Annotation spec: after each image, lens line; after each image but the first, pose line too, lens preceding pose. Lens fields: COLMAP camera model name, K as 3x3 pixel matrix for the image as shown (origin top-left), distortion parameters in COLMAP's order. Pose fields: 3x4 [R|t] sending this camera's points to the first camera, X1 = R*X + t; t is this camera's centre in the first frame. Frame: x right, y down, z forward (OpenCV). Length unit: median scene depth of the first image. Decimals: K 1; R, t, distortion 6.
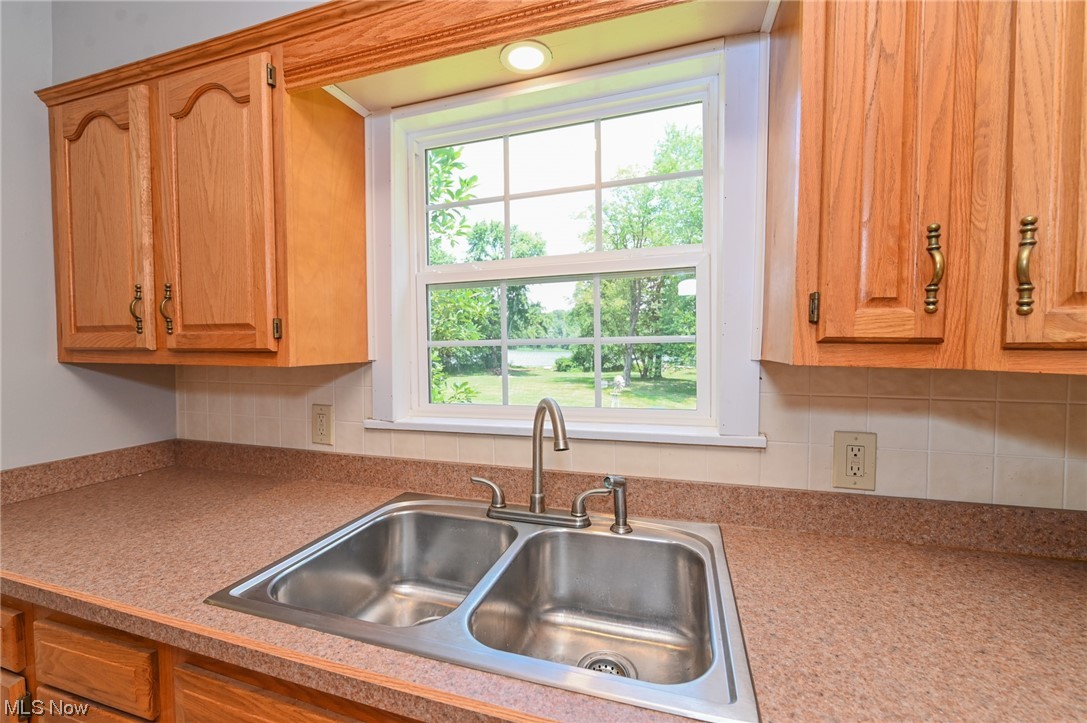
lens RADIAL K [[433.7, 0, 543.5], [0, 433.7, 361.5], [0, 0, 1]] dist [-0.003918, -0.000539]
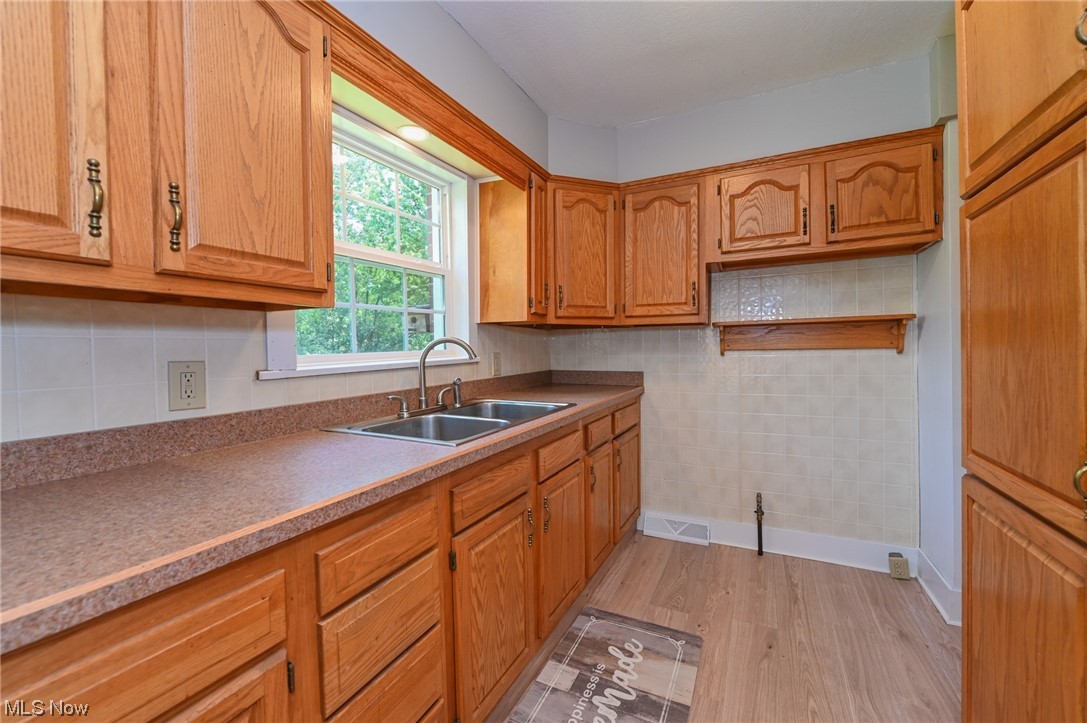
lens RADIAL K [[433.7, 0, 543.5], [0, 433.7, 361.5], [0, 0, 1]] dist [-0.003918, -0.000539]
pose [[0.158164, -0.031189, 0.986920, -1.567178], [0.048460, 0.998542, 0.023790, 0.147321], [-0.986223, 0.044064, 0.159445, 0.272430]]
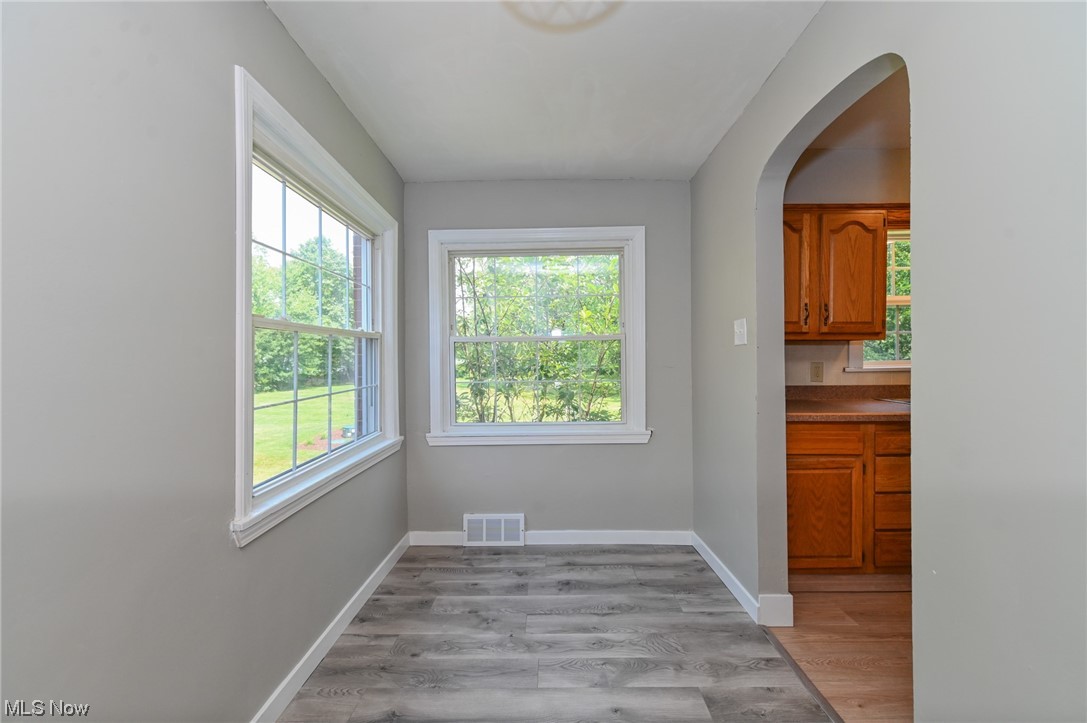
lens RADIAL K [[433.7, 0, 543.5], [0, 433.7, 361.5], [0, 0, 1]] dist [-0.003918, -0.000539]
pose [[0.955450, -0.007509, 0.295057, -3.045488], [0.014425, 0.999670, -0.021270, 0.155487], [-0.294800, 0.024579, 0.955243, -0.739551]]
